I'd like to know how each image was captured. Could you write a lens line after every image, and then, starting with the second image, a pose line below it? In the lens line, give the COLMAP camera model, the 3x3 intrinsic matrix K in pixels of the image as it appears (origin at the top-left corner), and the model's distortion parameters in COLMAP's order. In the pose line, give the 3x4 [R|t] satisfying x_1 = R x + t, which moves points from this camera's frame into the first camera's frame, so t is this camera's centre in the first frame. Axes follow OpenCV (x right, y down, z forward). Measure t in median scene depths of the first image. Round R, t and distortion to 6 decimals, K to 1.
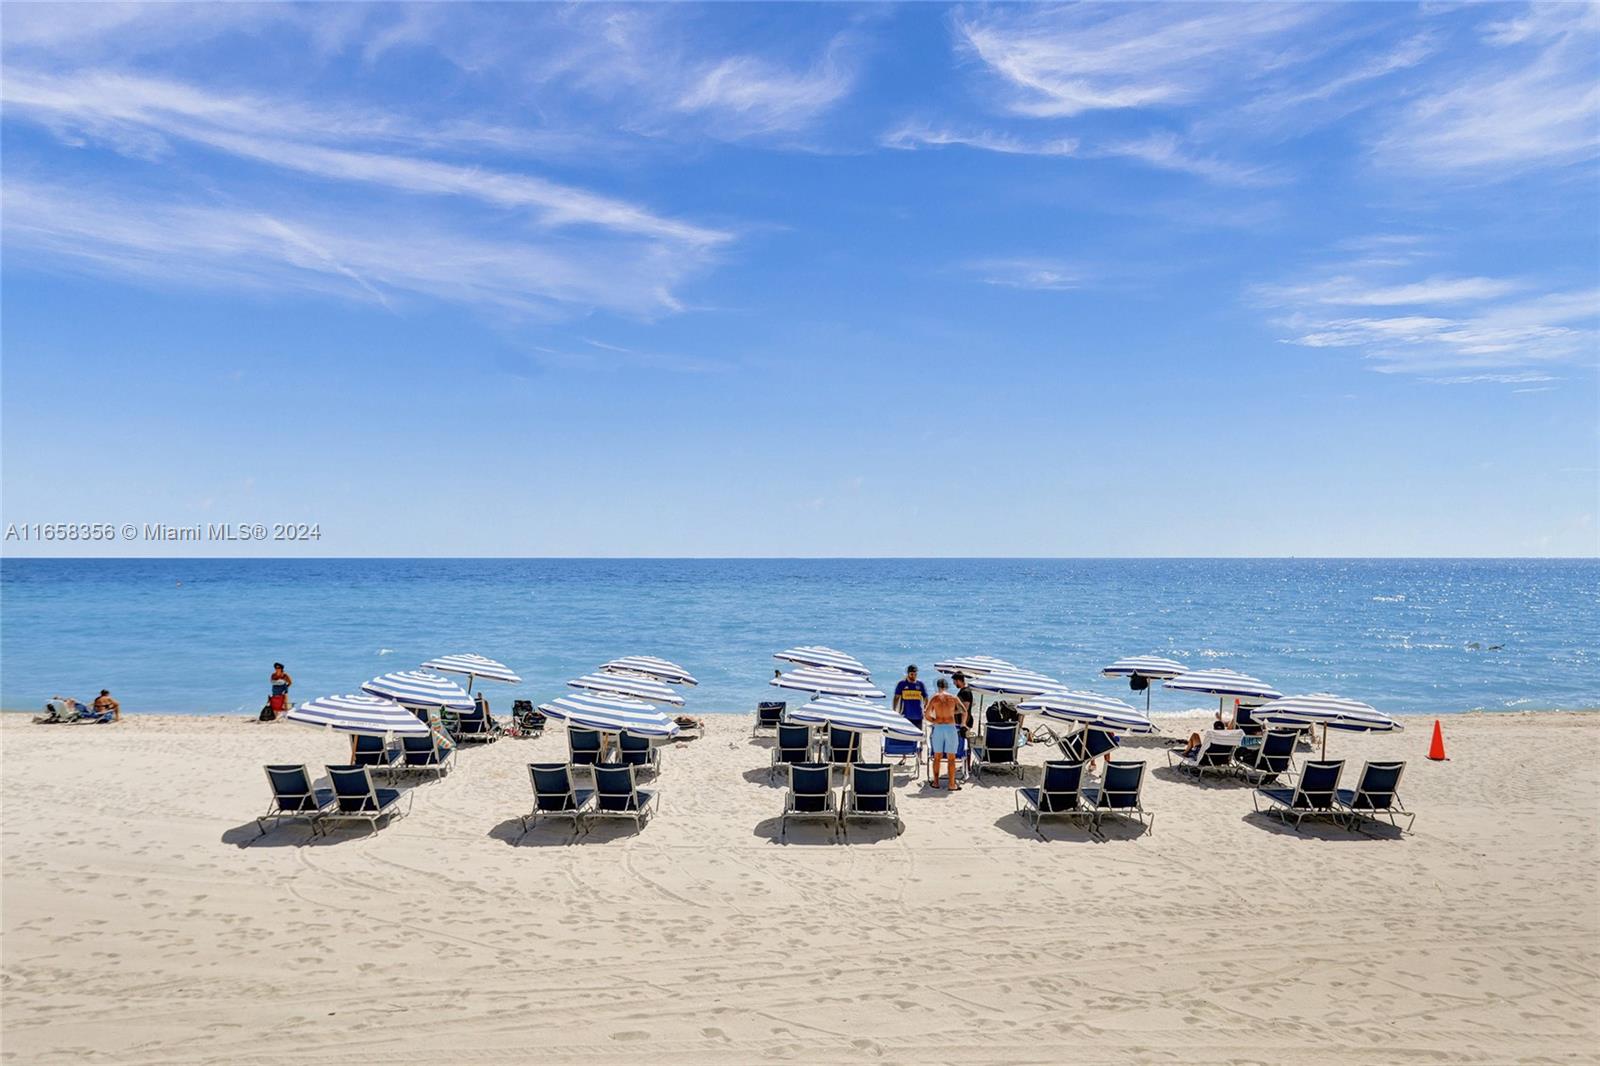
lens RADIAL K [[1223.9, 0, 766.4], [0, 1223.9, 534.9], [0, 0, 1]] dist [-0.056839, 0.085567]
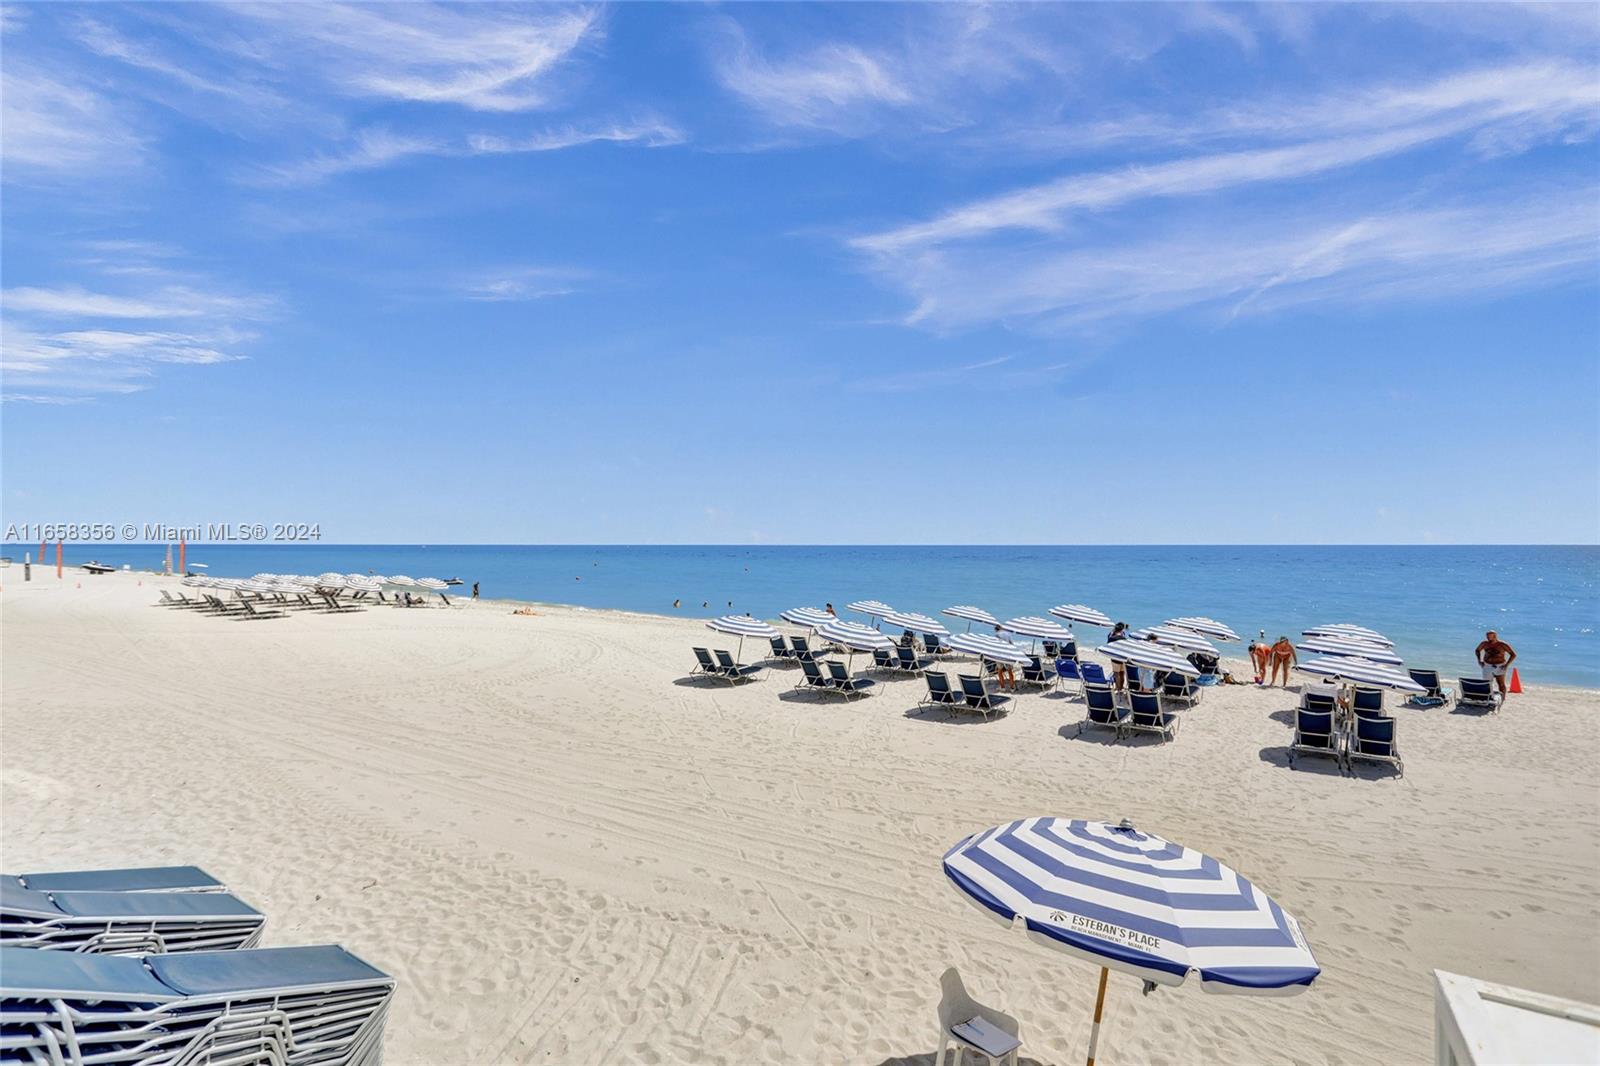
lens RADIAL K [[827.9, 0, 752.9], [0, 827.9, 539.6], [0, 0, 1]] dist [-0.093828, 0.038382]
pose [[0.777188, 0.001545, -0.629266, 0.126326], [0.006552, 0.999923, 0.010548, 0.001128], [0.629234, -0.012321, 0.777118, 0.006855]]
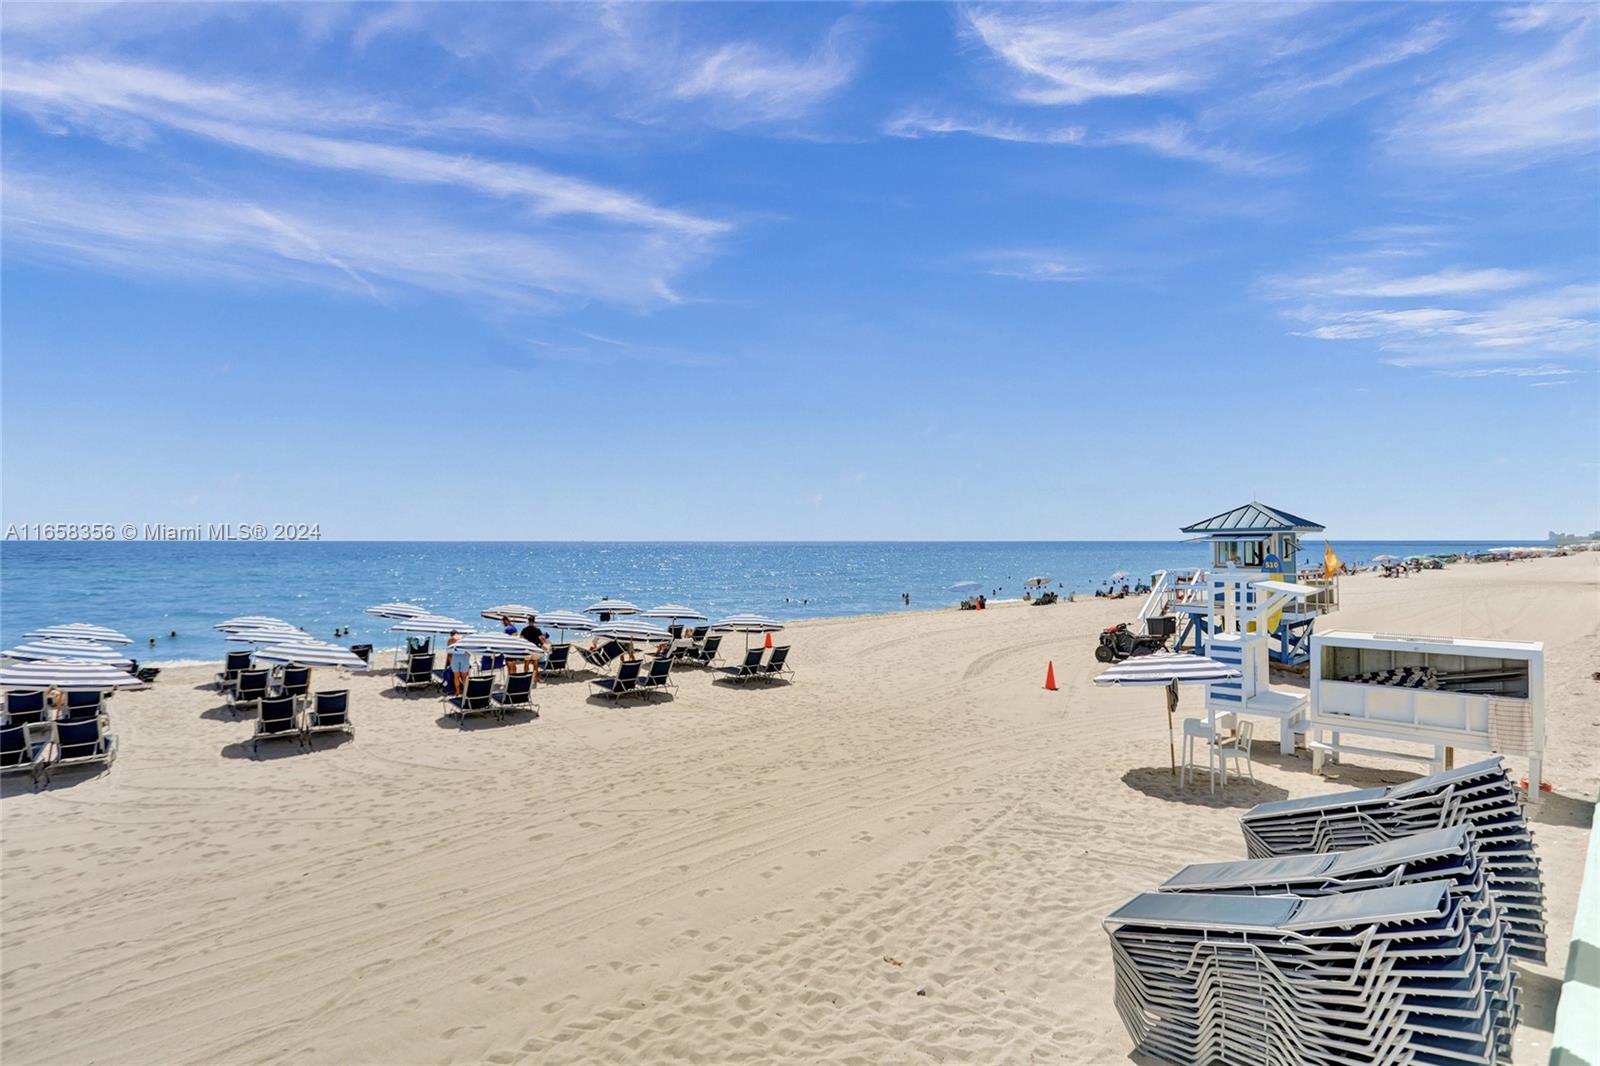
lens RADIAL K [[811.3, 0, 806.8], [0, 811.3, 556.8], [0, 0, 1]] dist [-0.069841, 0.028289]
pose [[0.770738, -0.010005, 0.637073, -0.071563], [-0.015382, 0.999293, 0.034302, -0.000681], [-0.636966, -0.036237, 0.770039, -0.005395]]
